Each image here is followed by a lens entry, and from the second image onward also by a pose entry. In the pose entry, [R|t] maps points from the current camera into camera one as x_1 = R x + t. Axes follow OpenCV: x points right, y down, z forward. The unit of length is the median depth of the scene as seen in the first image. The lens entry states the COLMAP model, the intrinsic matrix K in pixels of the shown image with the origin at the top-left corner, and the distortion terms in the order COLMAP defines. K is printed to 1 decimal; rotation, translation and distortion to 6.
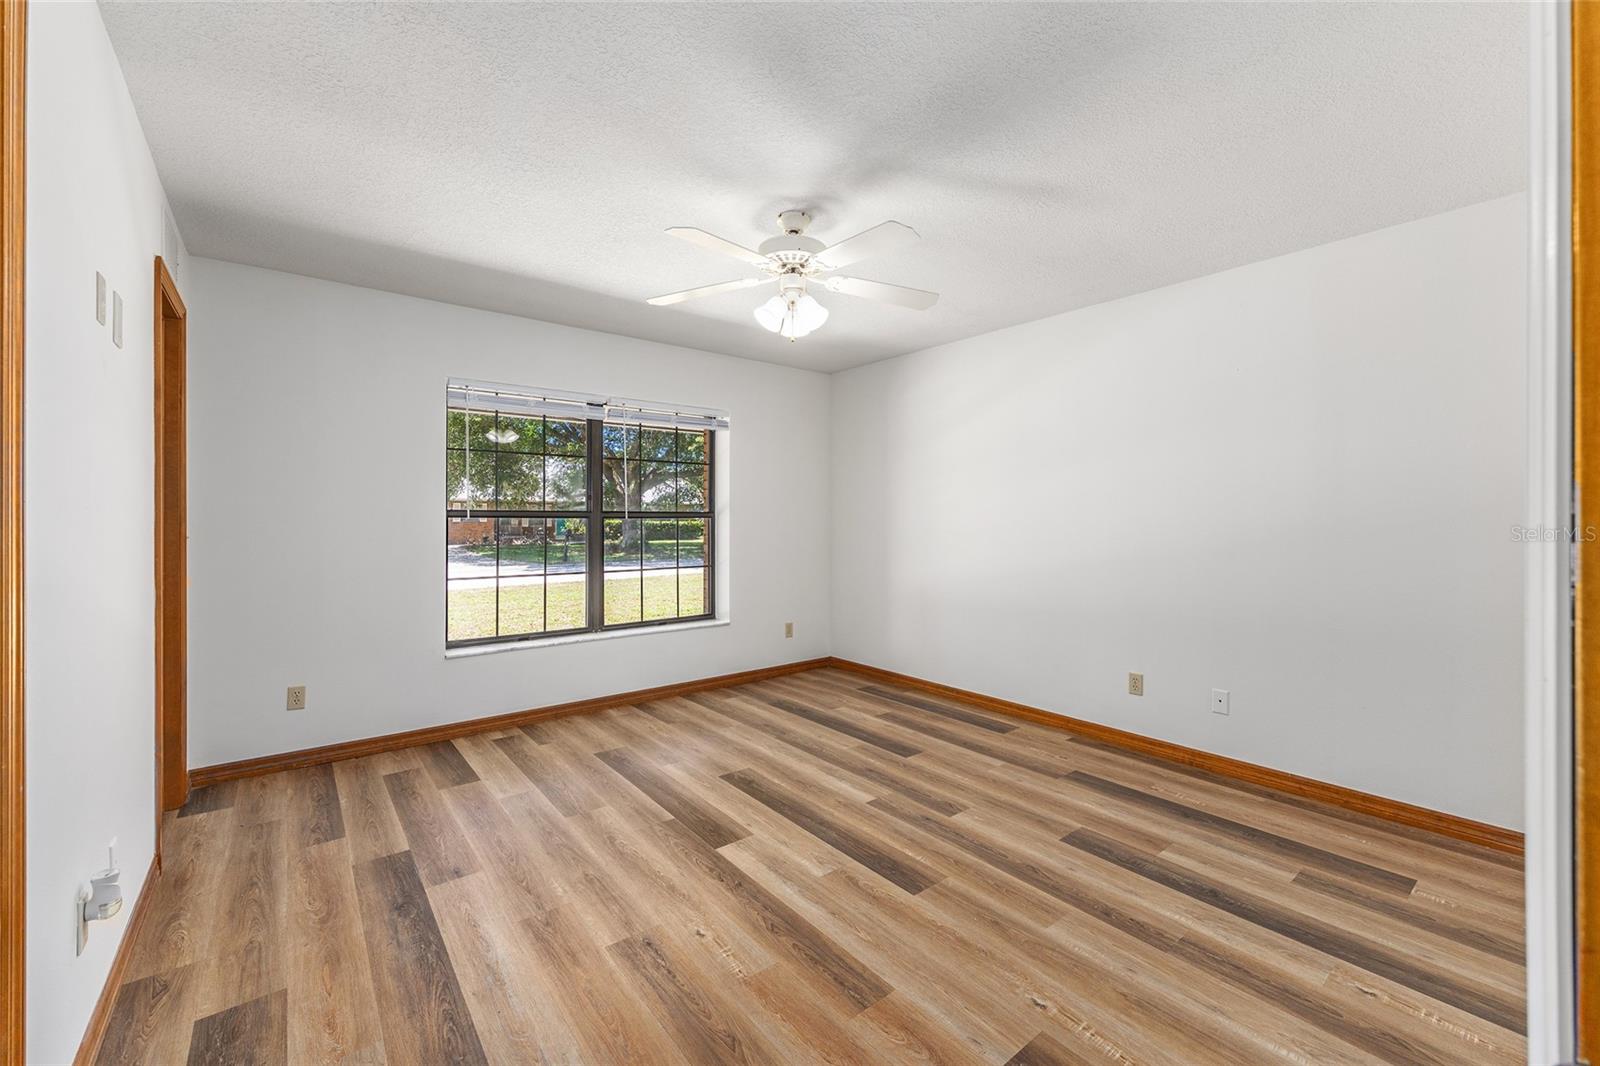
lens RADIAL K [[625.9, 0, 797.6], [0, 625.9, 536.7], [0, 0, 1]] dist [-0.014706, -0.000130]
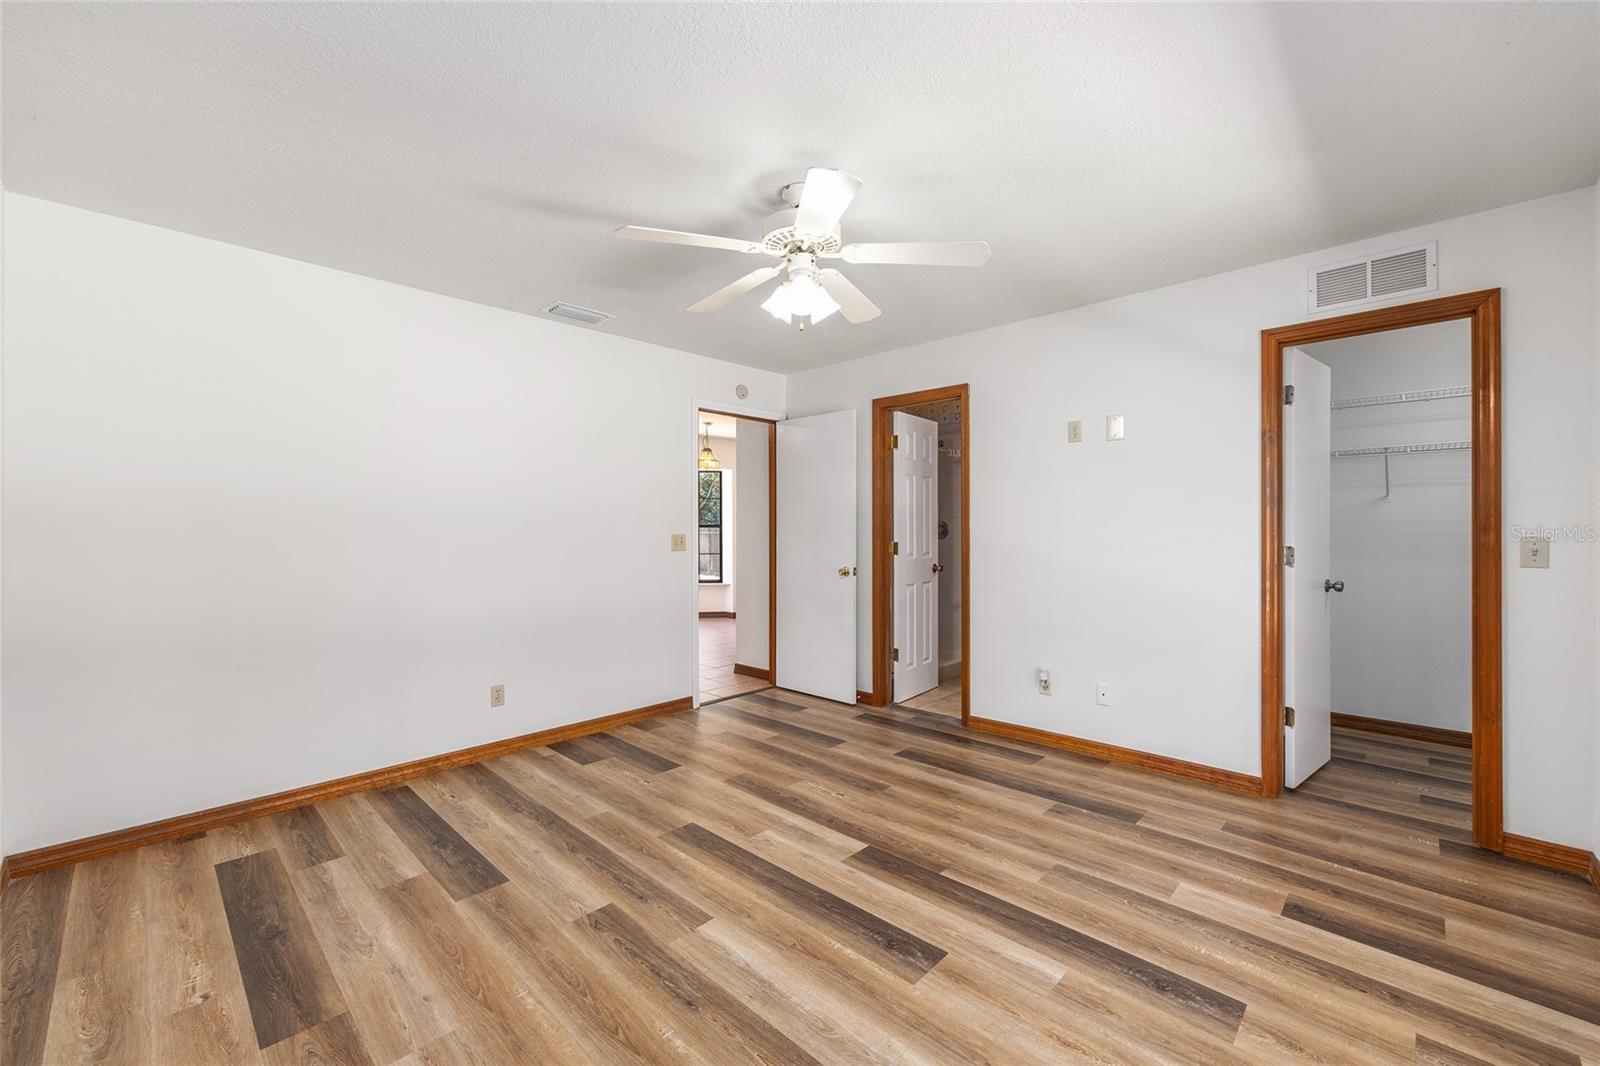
lens RADIAL K [[625.9, 0, 800.8], [0, 625.9, 533.5], [0, 0, 1]] dist [-0.014706, -0.000130]
pose [[-0.990091, 0.003512, -0.140382, 0.119653], [-0.002238, 0.999166, 0.040783, -0.059486], [0.140408, 0.040693, -0.989257, 1.891390]]
